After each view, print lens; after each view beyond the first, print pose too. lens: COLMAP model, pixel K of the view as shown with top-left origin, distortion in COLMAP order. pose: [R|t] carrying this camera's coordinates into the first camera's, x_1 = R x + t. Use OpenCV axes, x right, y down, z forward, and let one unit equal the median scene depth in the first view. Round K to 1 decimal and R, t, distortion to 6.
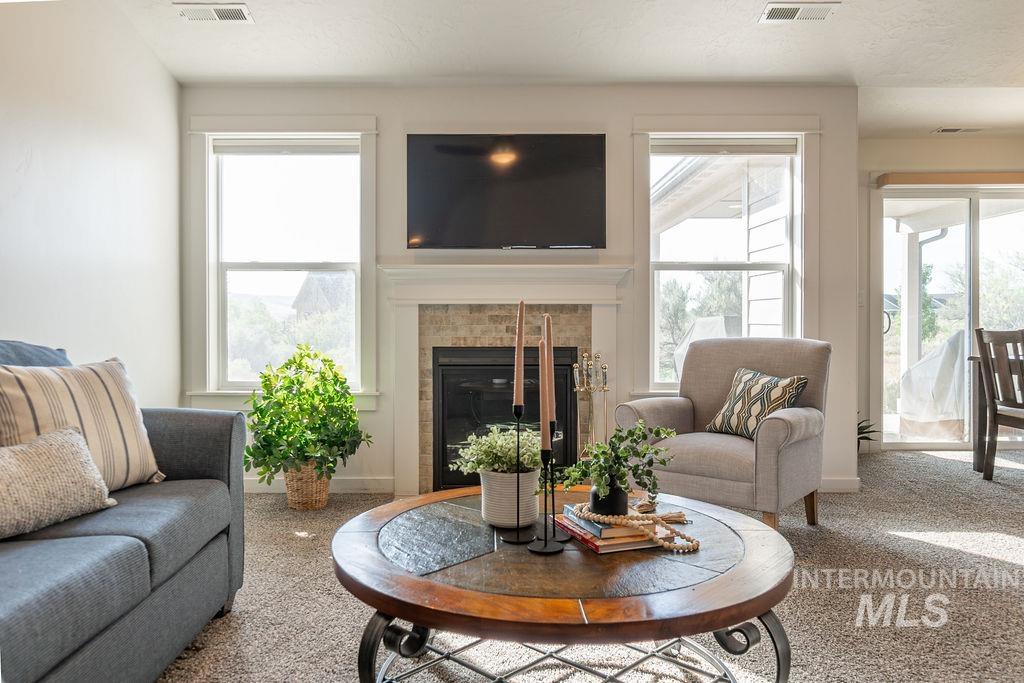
lens RADIAL K [[727.5, 0, 498.6], [0, 727.5, 330.4], [0, 0, 1]] dist [-0.001566, -0.000896]
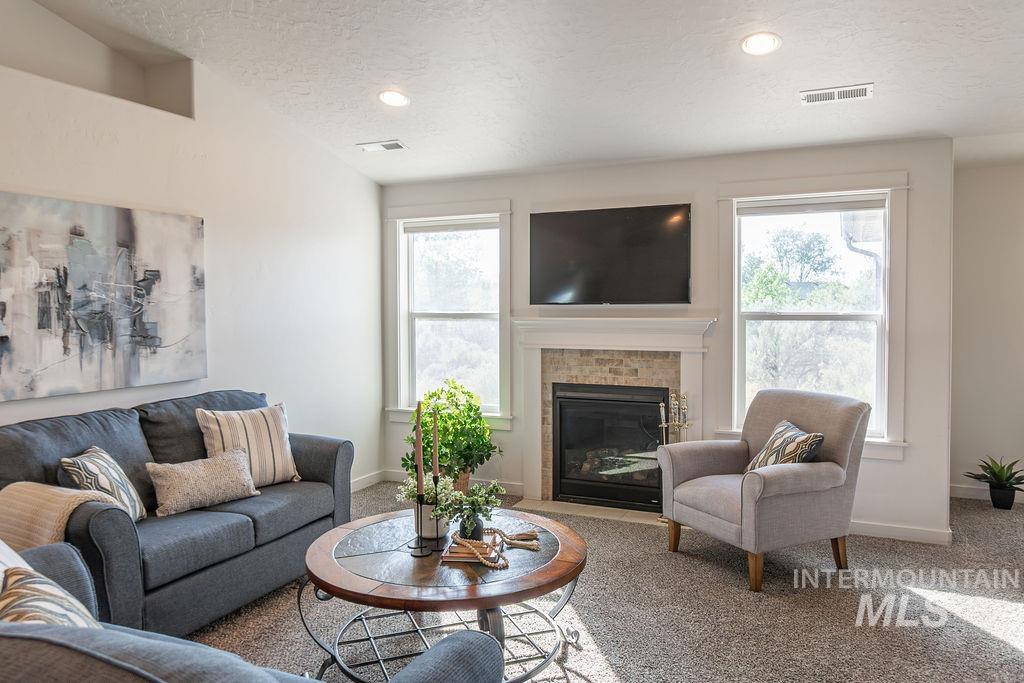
lens RADIAL K [[734.2, 0, 509.2], [0, 734.2, 329.2], [0, 0, 1]] dist [-0.009312, -0.003525]
pose [[0.905089, 0.011246, -0.425073, 0.376259], [-0.000801, 0.999694, 0.024741, -0.099946], [0.425221, -0.022052, 0.904821, -0.163894]]
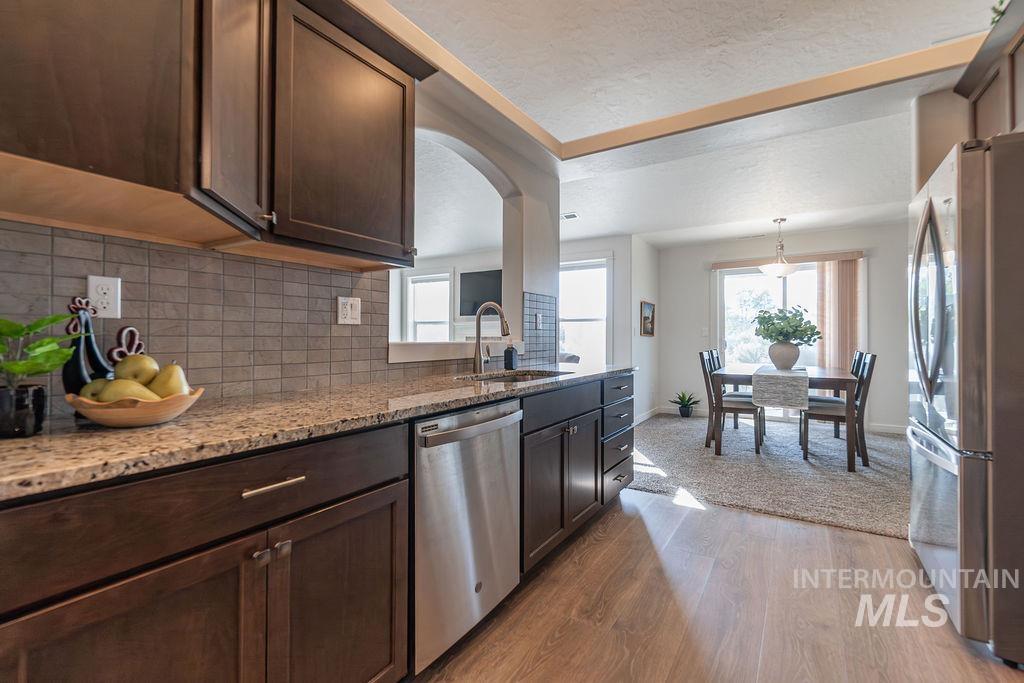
lens RADIAL K [[463.4, 0, 512.1], [0, 463.4, 335.4], [0, 0, 1]] dist [-0.000827, 0.011967]
pose [[0.844324, 0.000010, -0.535833, 0.934655], [-0.006829, 0.999919, -0.010742, -0.022949], [0.535790, 0.012729, 0.844255, -0.332074]]
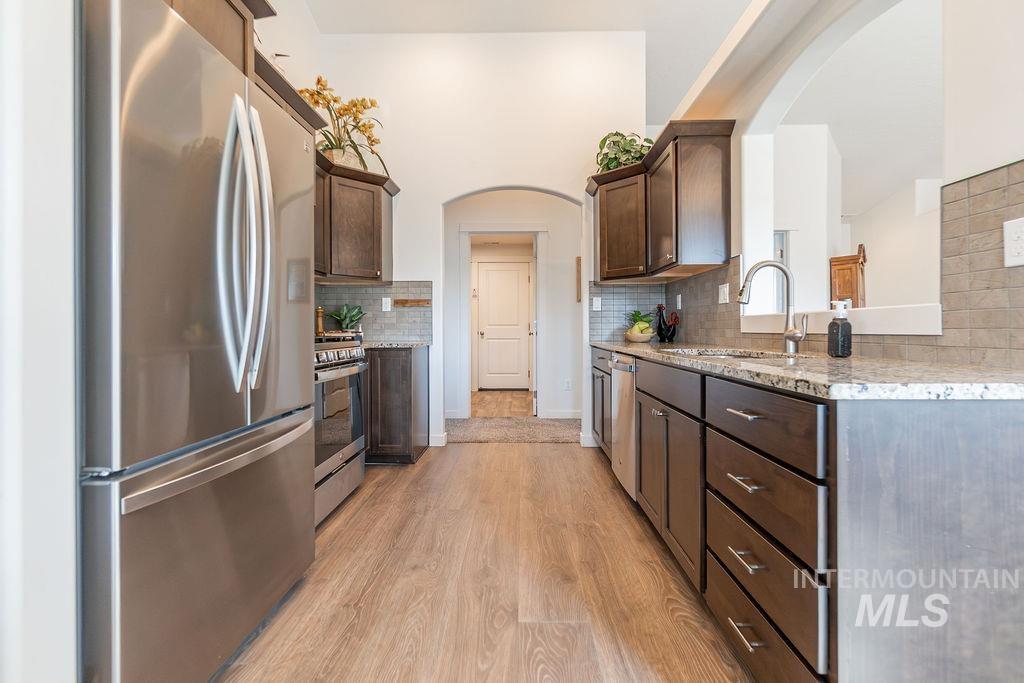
lens RADIAL K [[463.4, 0, 512.1], [0, 463.4, 335.4], [0, 0, 1]] dist [-0.000827, 0.011967]
pose [[-0.999700, 0.003687, 0.024230, 0.831362], [0.004302, 0.999669, 0.025363, -0.009391], [-0.024128, 0.025459, -0.999385, 0.700448]]
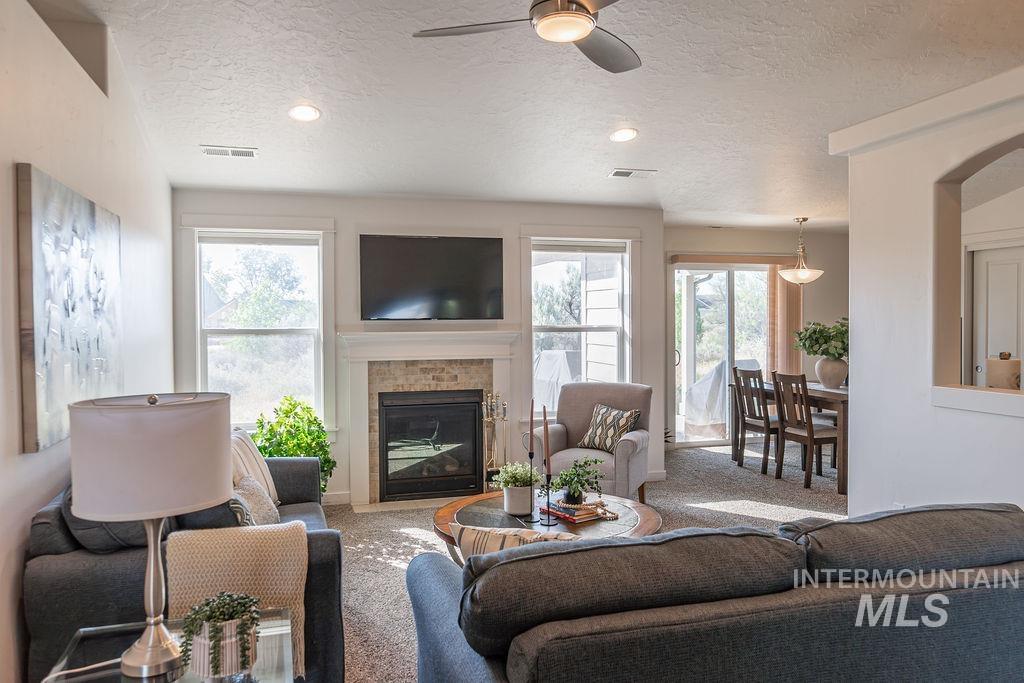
lens RADIAL K [[734.2, 0, 509.2], [0, 734.2, 329.2], [0, 0, 1]] dist [-0.009312, -0.003525]
pose [[0.959206, -0.007849, 0.282600, -0.241426], [0.007050, 0.999968, 0.003845, -0.097843], [-0.282621, -0.001696, 0.959230, -0.364435]]
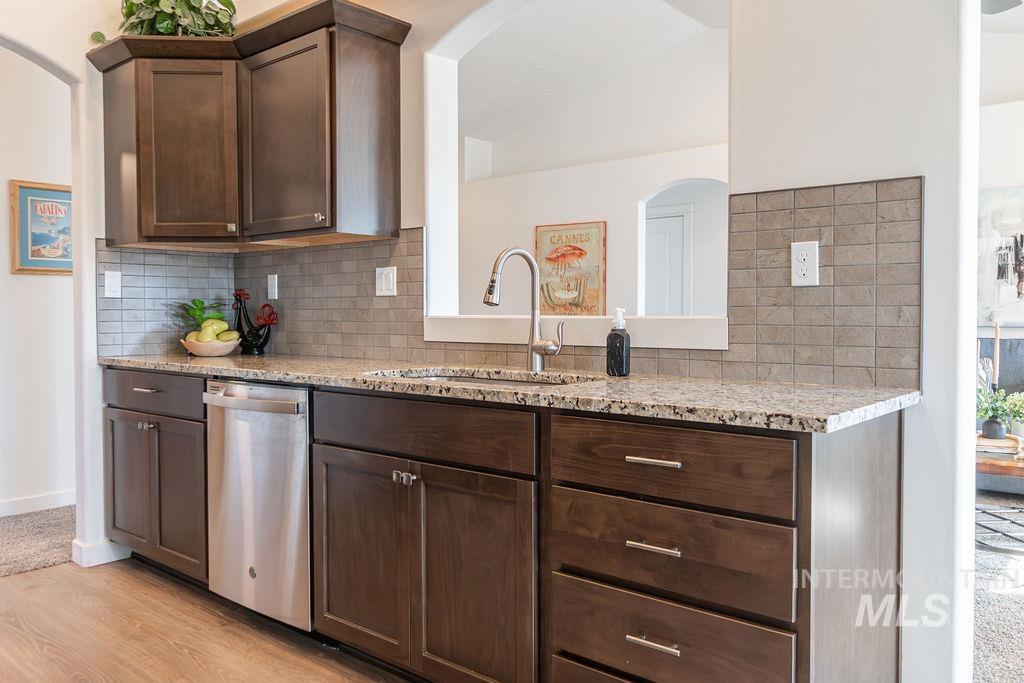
lens RADIAL K [[789.0, 0, 512.0], [0, 789.0, 341.5], [0, 0, 1]] dist [-0.002832, -0.006084]
pose [[-0.663500, 0.026886, -0.747693, 1.034484], [-0.006684, 0.999101, 0.041857, -0.027155], [0.748147, 0.032769, -0.662724, 0.607068]]
